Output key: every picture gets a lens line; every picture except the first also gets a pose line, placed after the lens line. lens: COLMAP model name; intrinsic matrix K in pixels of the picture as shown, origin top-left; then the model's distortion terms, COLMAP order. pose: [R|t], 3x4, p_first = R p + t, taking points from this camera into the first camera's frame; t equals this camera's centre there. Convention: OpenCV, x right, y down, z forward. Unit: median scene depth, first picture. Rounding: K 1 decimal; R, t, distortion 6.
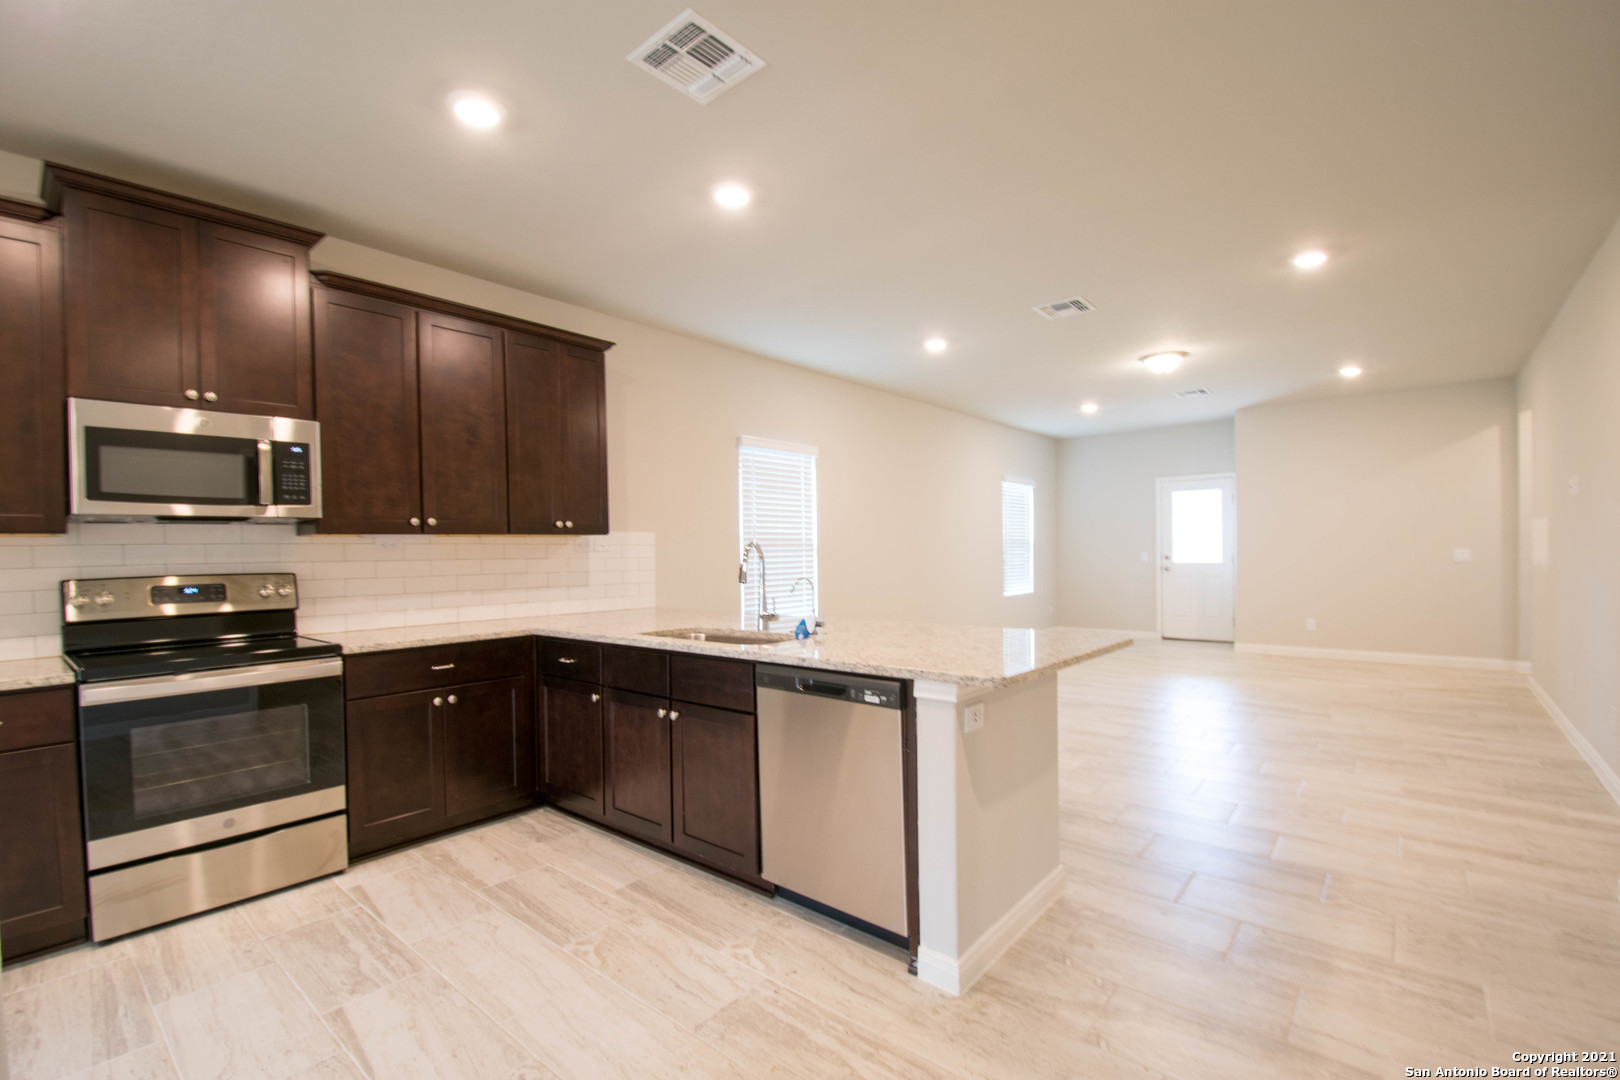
lens RADIAL K [[721.3, 0, 809.7], [0, 721.3, 549.6], [0, 0, 1]] dist [-0.002814, -0.003460]
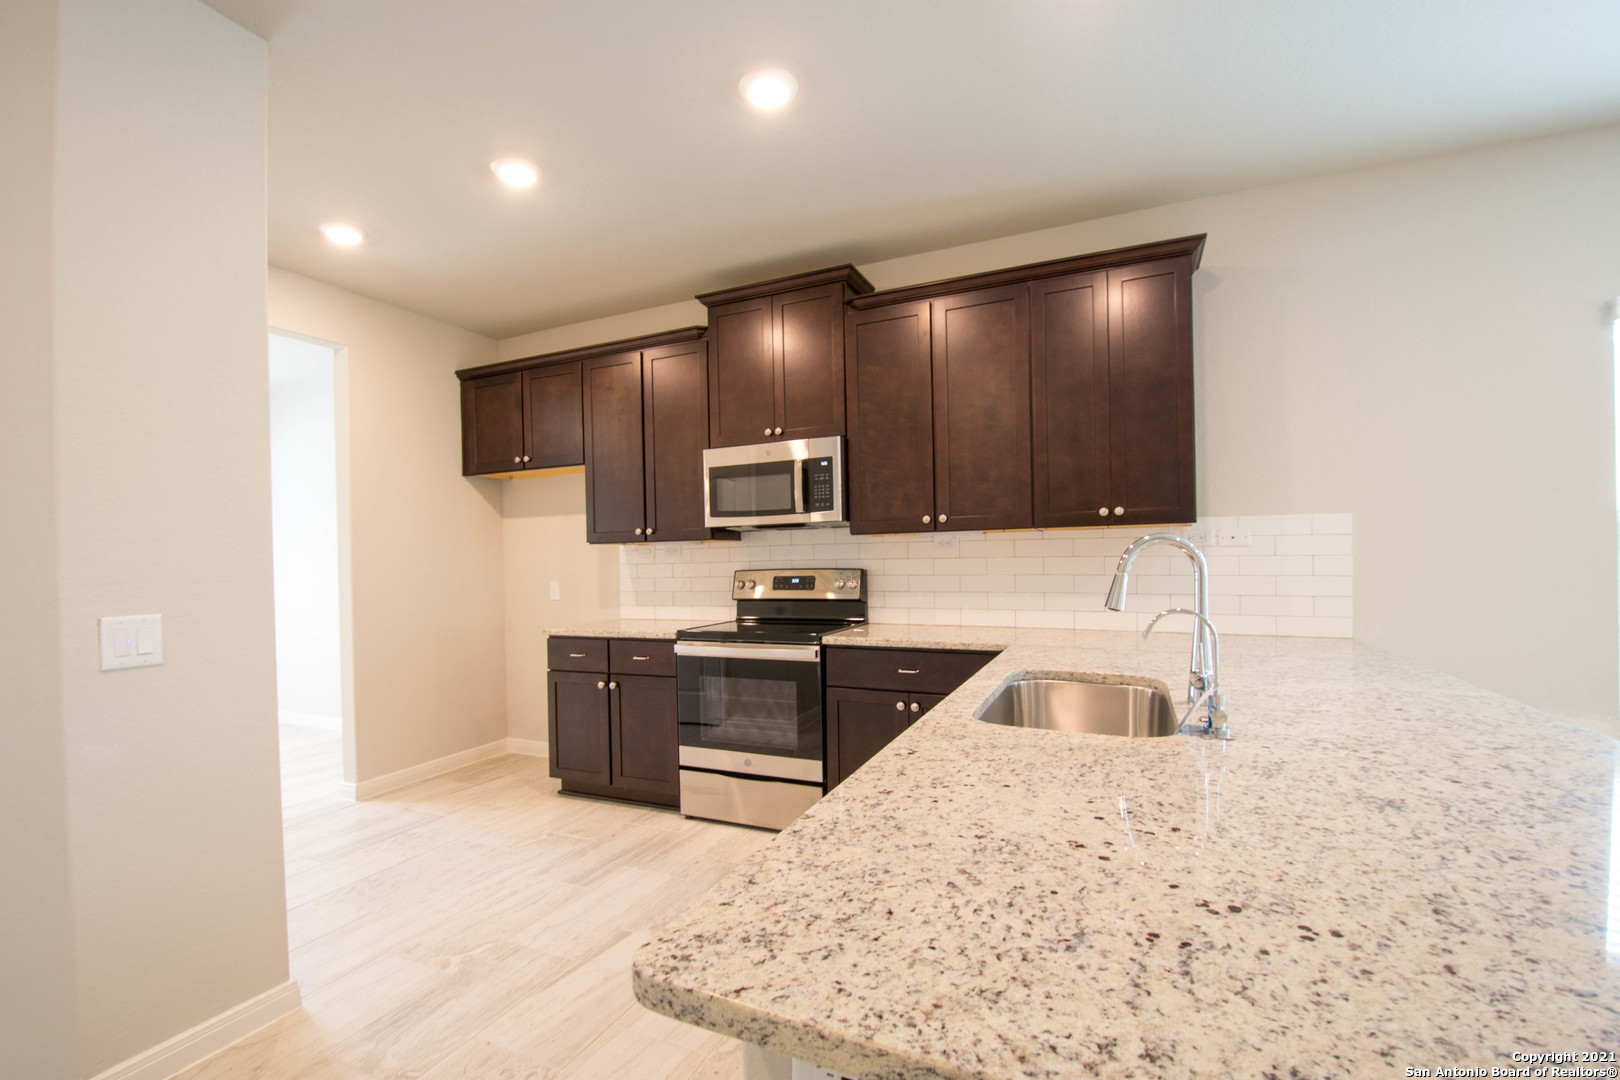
lens RADIAL K [[721.3, 0, 786.2], [0, 721.3, 554.8], [0, 0, 1]] dist [-0.002814, -0.003460]
pose [[0.255837, 0.009623, -0.966672, 0.387600], [0.016689, 0.999757, 0.014369, -0.008899], [0.966576, -0.019808, 0.255614, 0.627569]]
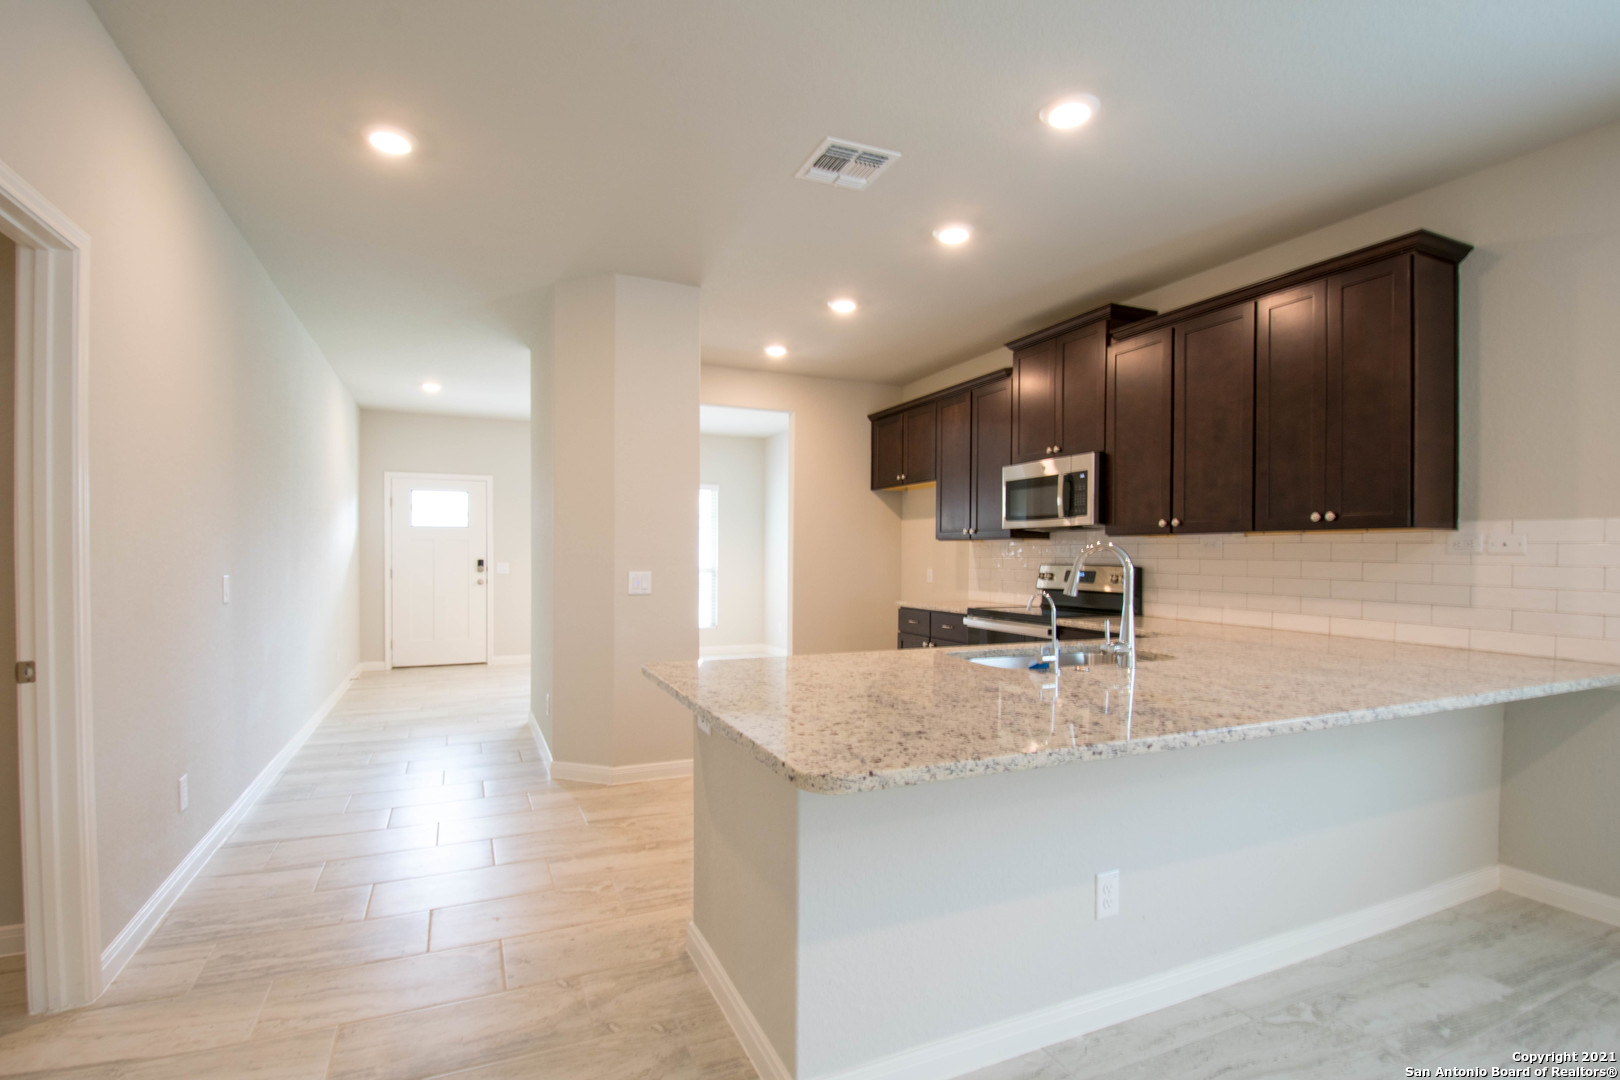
lens RADIAL K [[721.3, 0, 795.8], [0, 721.3, 548.7], [0, 0, 1]] dist [-0.002814, -0.003460]
pose [[-0.429278, 0.011787, -0.903096, 0.755587], [0.004922, 0.999931, 0.010711, -0.016449], [0.903159, 0.000153, -0.429306, 1.074779]]
